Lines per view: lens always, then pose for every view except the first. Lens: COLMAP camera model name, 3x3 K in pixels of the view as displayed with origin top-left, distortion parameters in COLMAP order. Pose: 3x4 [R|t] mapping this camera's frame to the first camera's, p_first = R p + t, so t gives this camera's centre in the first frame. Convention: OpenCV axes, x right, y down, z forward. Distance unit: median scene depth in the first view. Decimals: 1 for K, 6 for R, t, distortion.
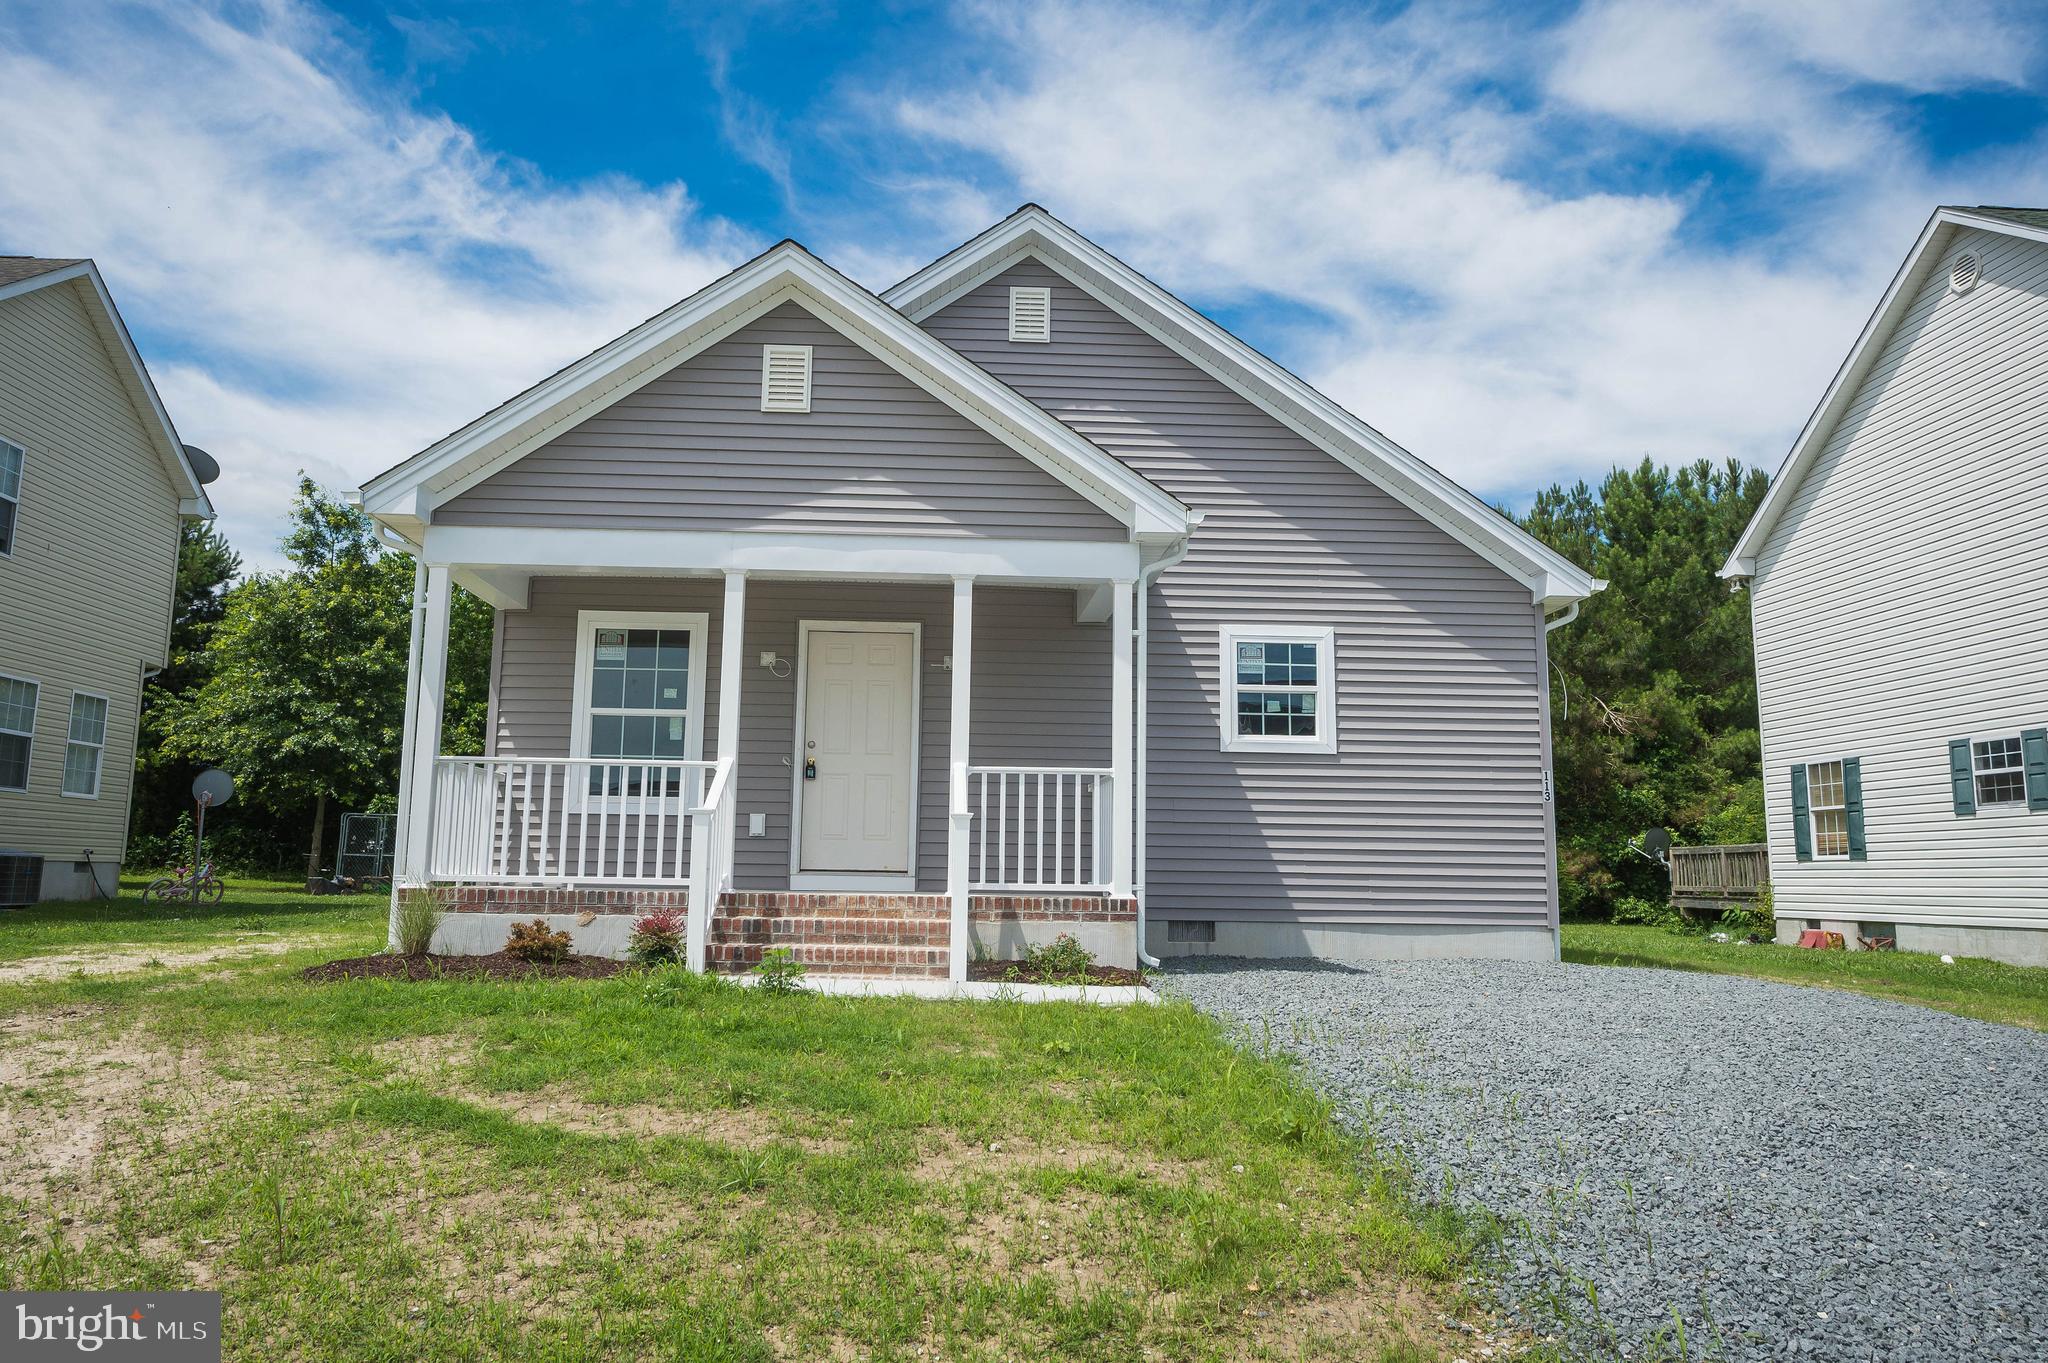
lens RADIAL K [[1453.7, 0, 1016.8], [0, 1453.7, 674.2], [0, 0, 1]] dist [-0.001143, 0.000469]
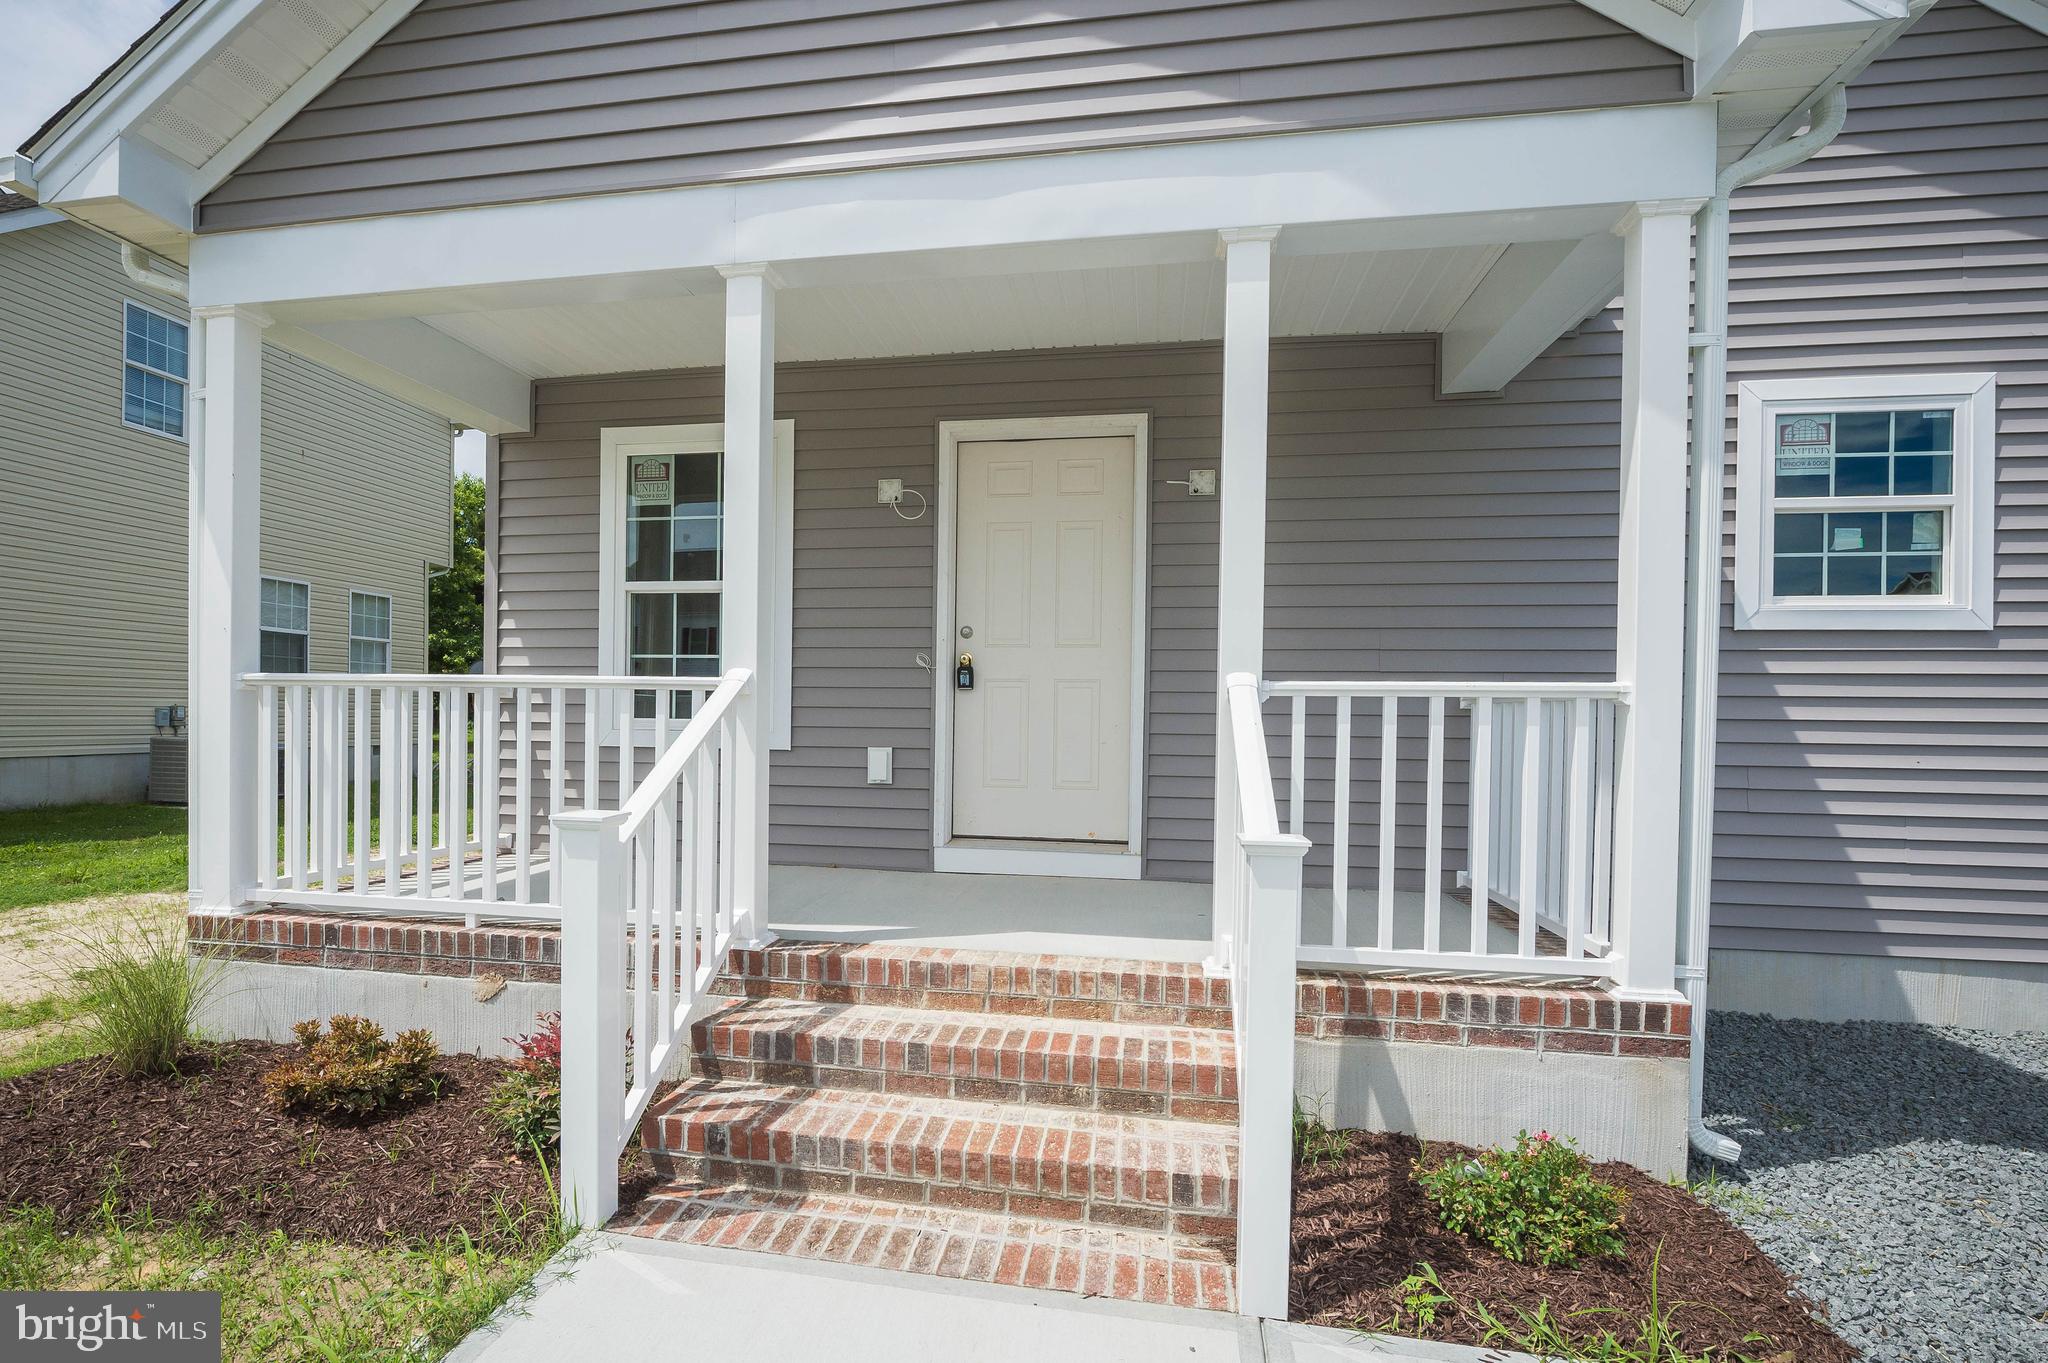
lens RADIAL K [[1073.9, 0, 948.4], [0, 1073.9, 724.3], [0, 0, 1]] dist [-0.006880, -0.001563]
pose [[0.968941, 0.001102, -0.247291, -0.038204], [0.034575, 0.989564, 0.139883, 0.024042], [0.244865, -0.144088, 0.958791, 0.573529]]
